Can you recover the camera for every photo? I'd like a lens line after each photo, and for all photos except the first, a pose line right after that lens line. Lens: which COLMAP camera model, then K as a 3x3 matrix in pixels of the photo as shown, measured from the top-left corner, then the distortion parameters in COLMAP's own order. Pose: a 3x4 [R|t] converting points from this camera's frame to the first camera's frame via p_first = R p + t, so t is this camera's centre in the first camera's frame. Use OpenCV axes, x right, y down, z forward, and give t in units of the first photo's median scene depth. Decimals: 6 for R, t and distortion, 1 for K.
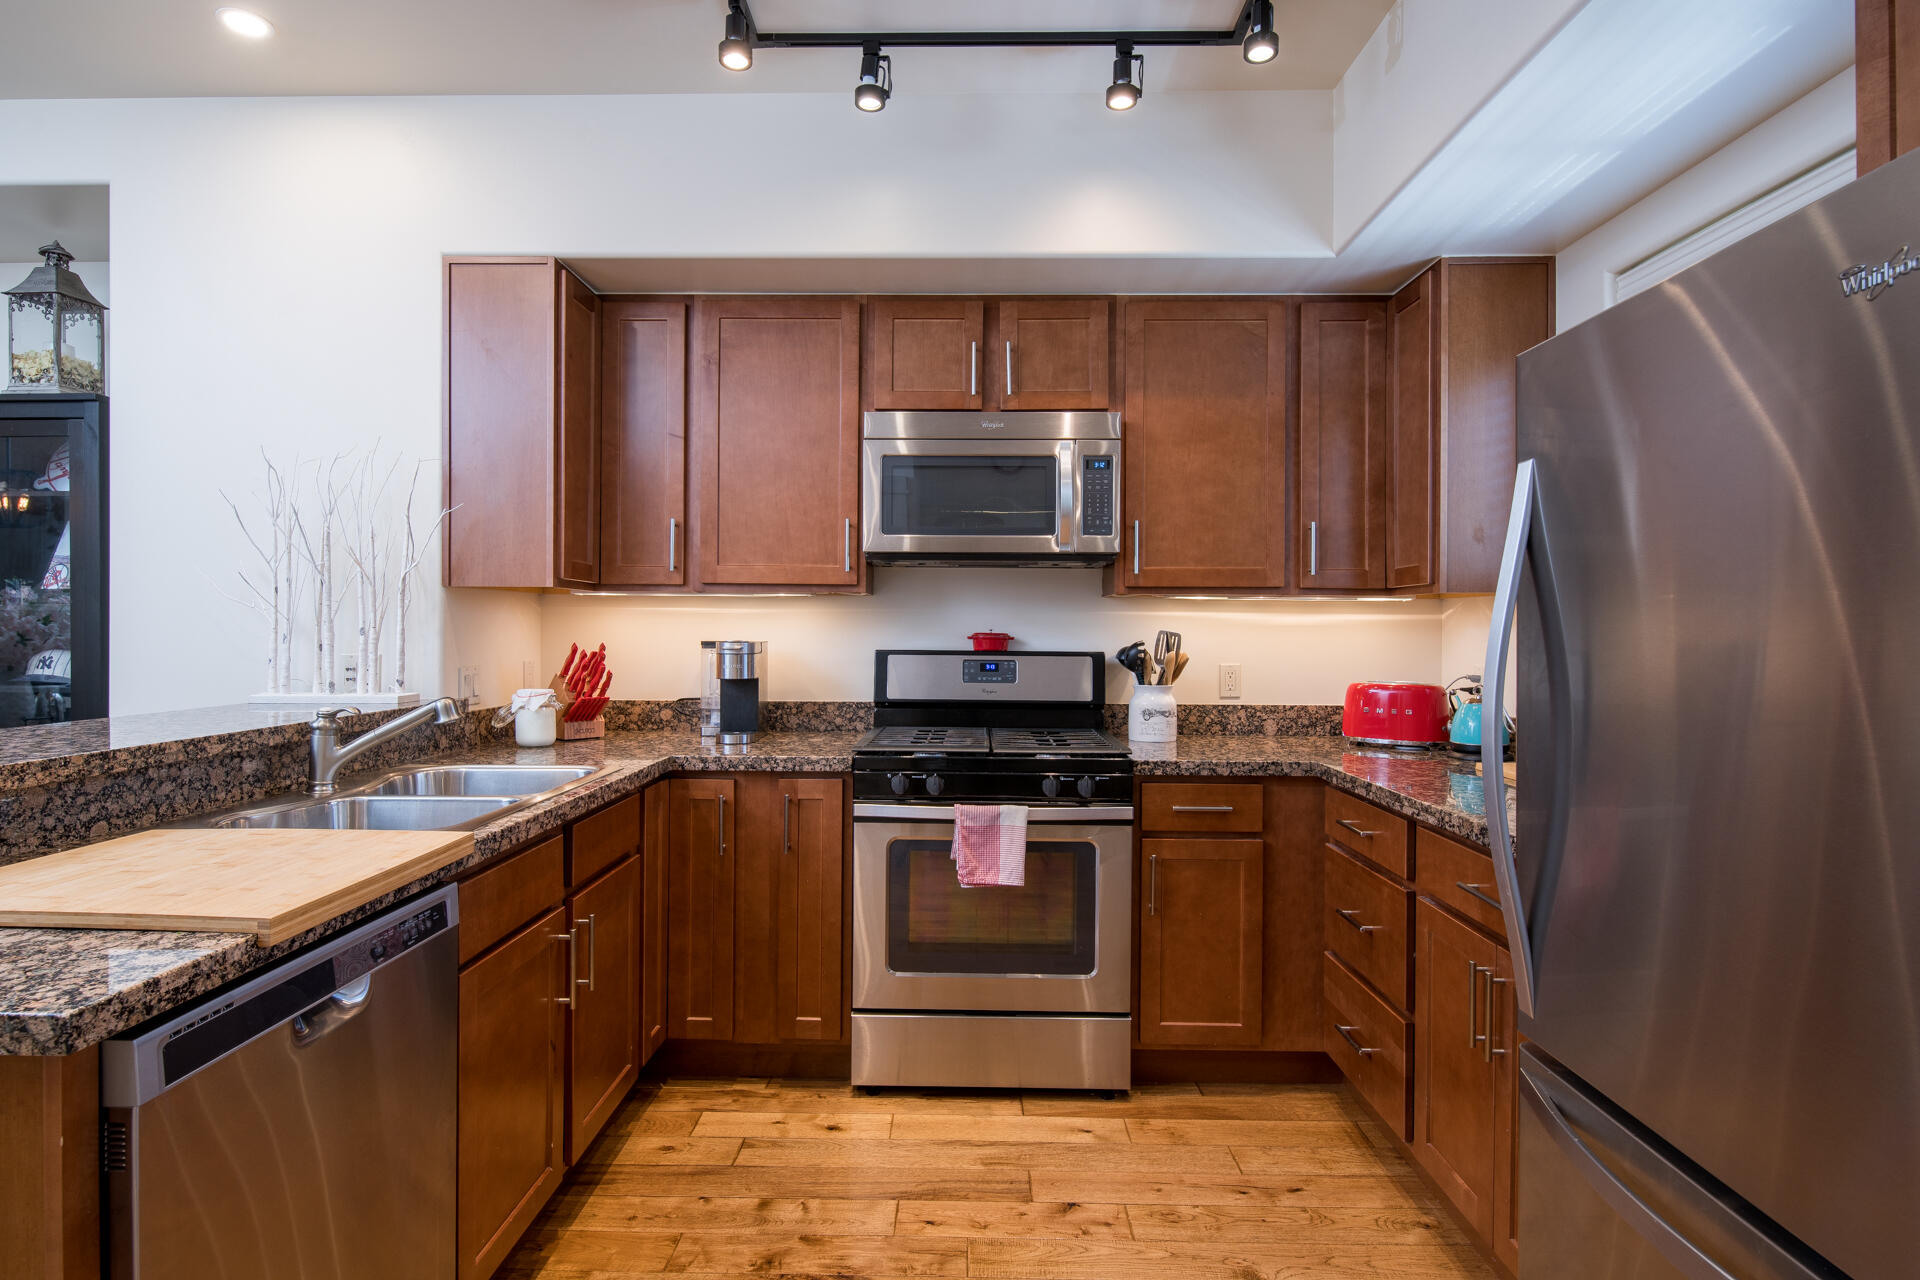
lens RADIAL K [[993.2, 0, 956.3], [0, 993.2, 639.4], [0, 0, 1]] dist [-0.000468, -0.000041]
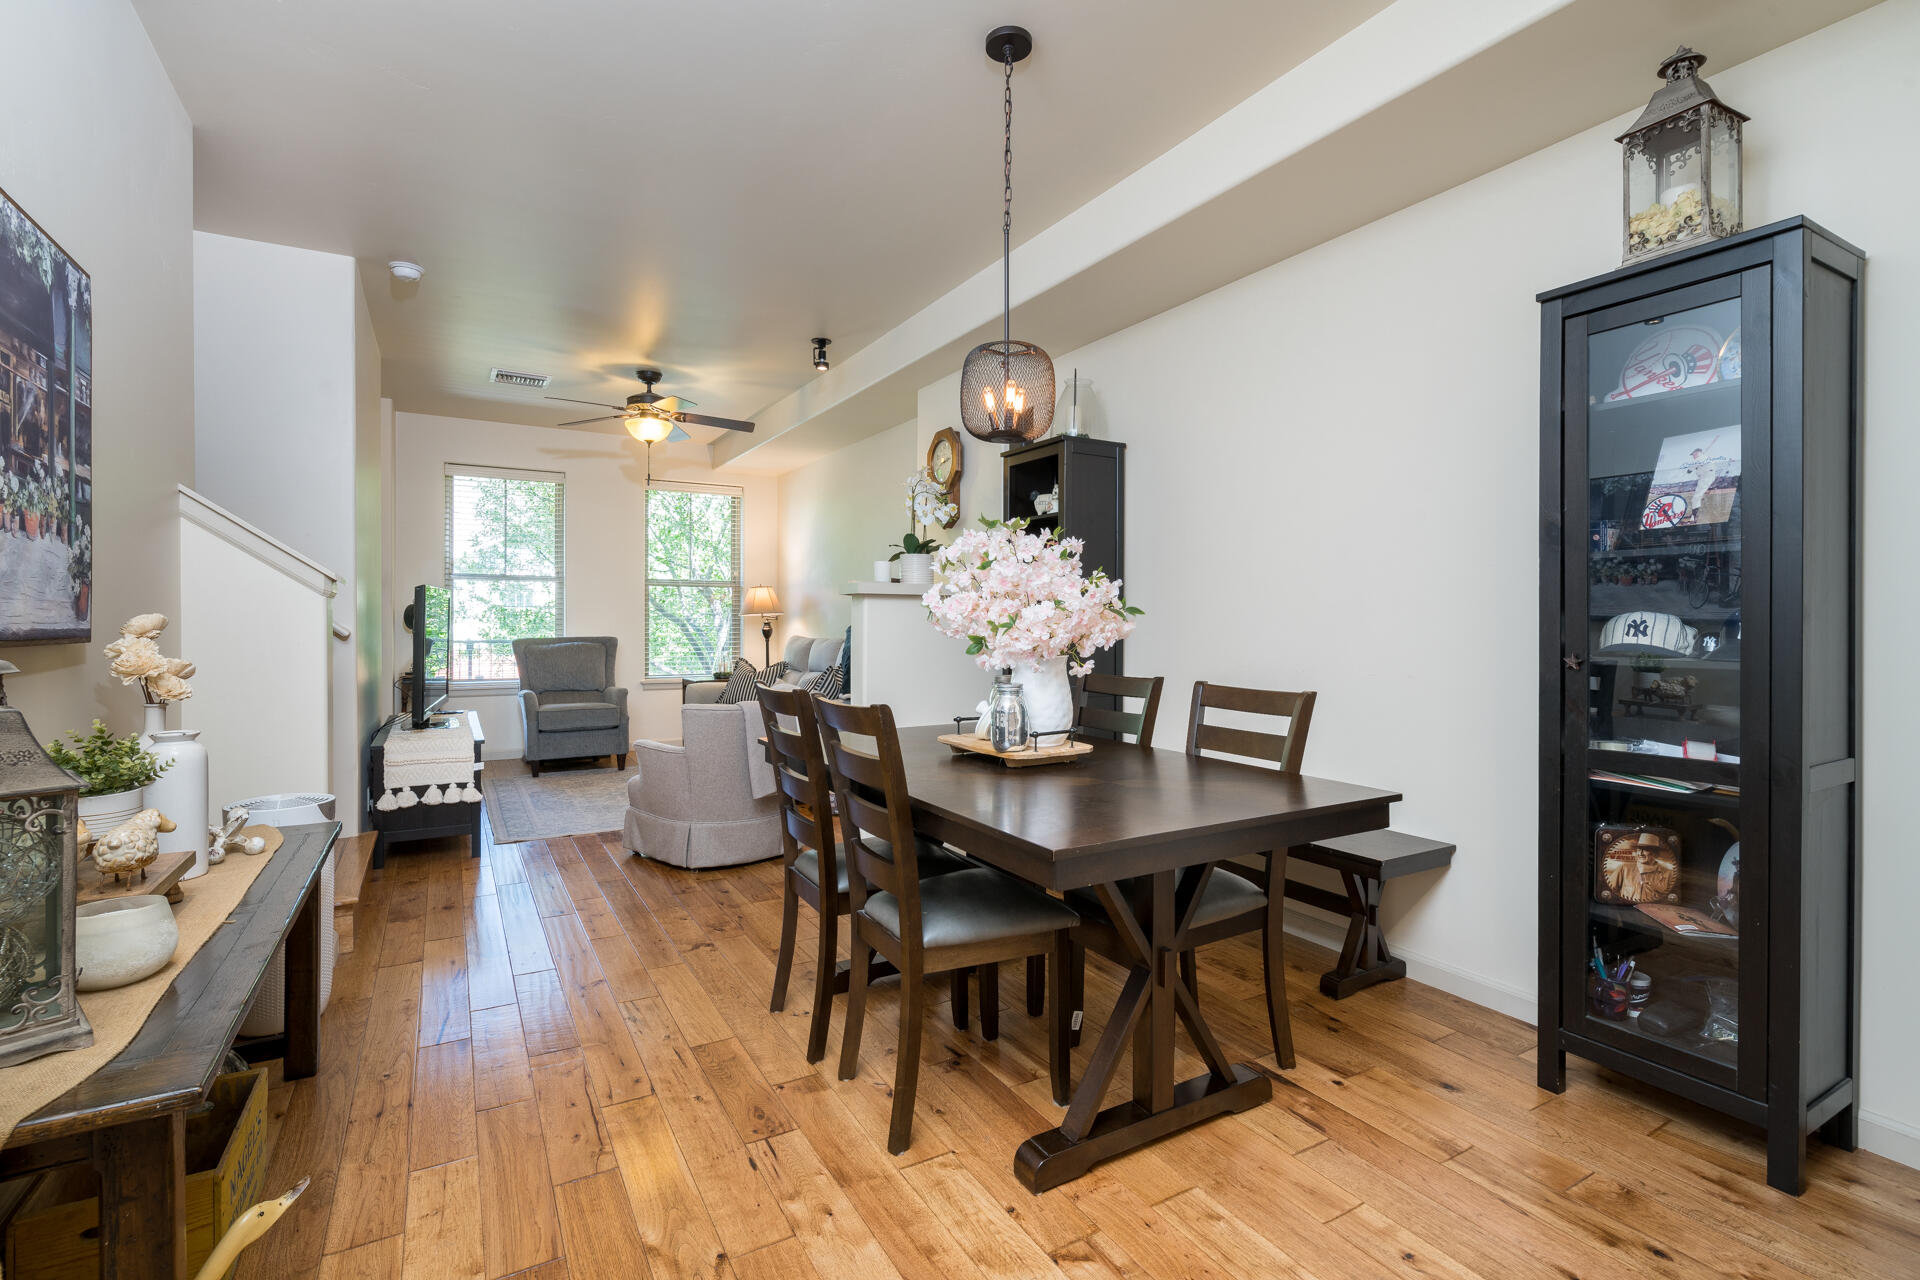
lens RADIAL K [[883.4, 0, 960.4], [0, 883.4, 628.3], [0, 0, 1]] dist [0.000574, 0.000015]
pose [[0.517431, 0.006954, -0.855697, -0.617578], [-0.006251, 0.999971, 0.004347, 0.024335], [0.855702, 0.003100, 0.517459, 0.213344]]
